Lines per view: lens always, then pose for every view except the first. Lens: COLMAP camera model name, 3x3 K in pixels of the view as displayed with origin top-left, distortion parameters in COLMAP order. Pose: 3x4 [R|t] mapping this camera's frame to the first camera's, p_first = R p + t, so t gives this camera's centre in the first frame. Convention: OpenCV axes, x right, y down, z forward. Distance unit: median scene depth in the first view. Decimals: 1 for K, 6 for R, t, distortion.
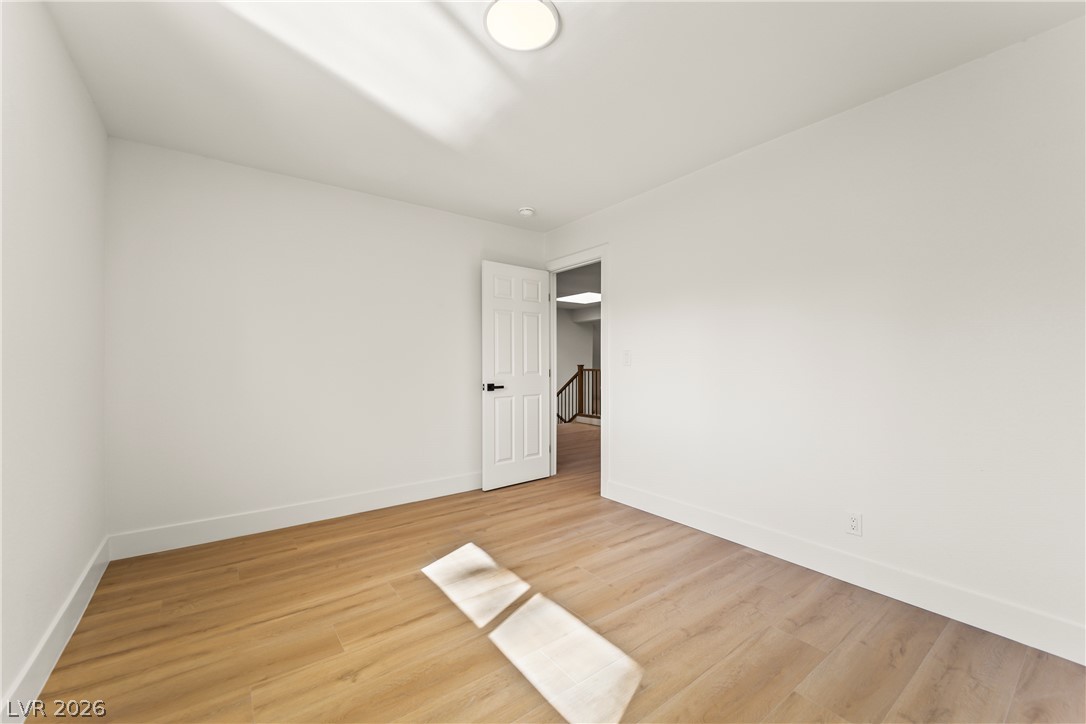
lens RADIAL K [[433.2, 0, 542.0], [0, 433.2, 369.9], [0, 0, 1]] dist [0.022514, -0.013825]
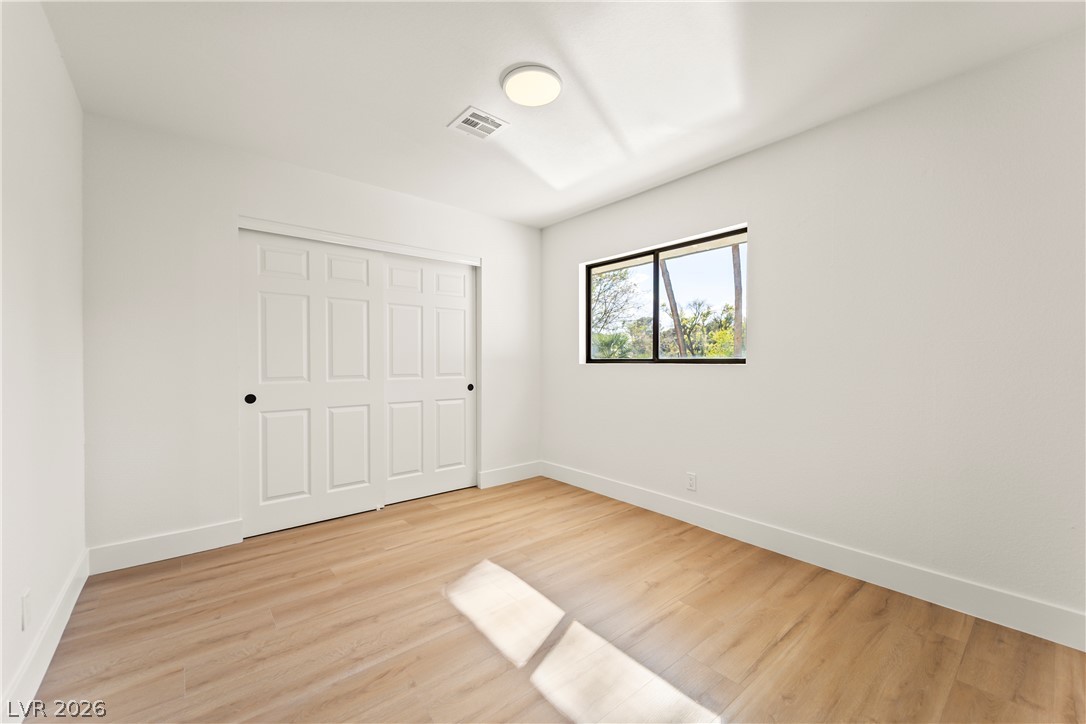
lens RADIAL K [[433.2, 0, 542.0], [0, 433.2, 369.9], [0, 0, 1]] dist [0.022514, -0.013825]
pose [[-0.998815, -0.002517, -0.048597, -0.013687], [-0.004131, 0.999442, 0.033137, -0.030252], [0.048487, 0.033298, -0.998269, 2.161524]]
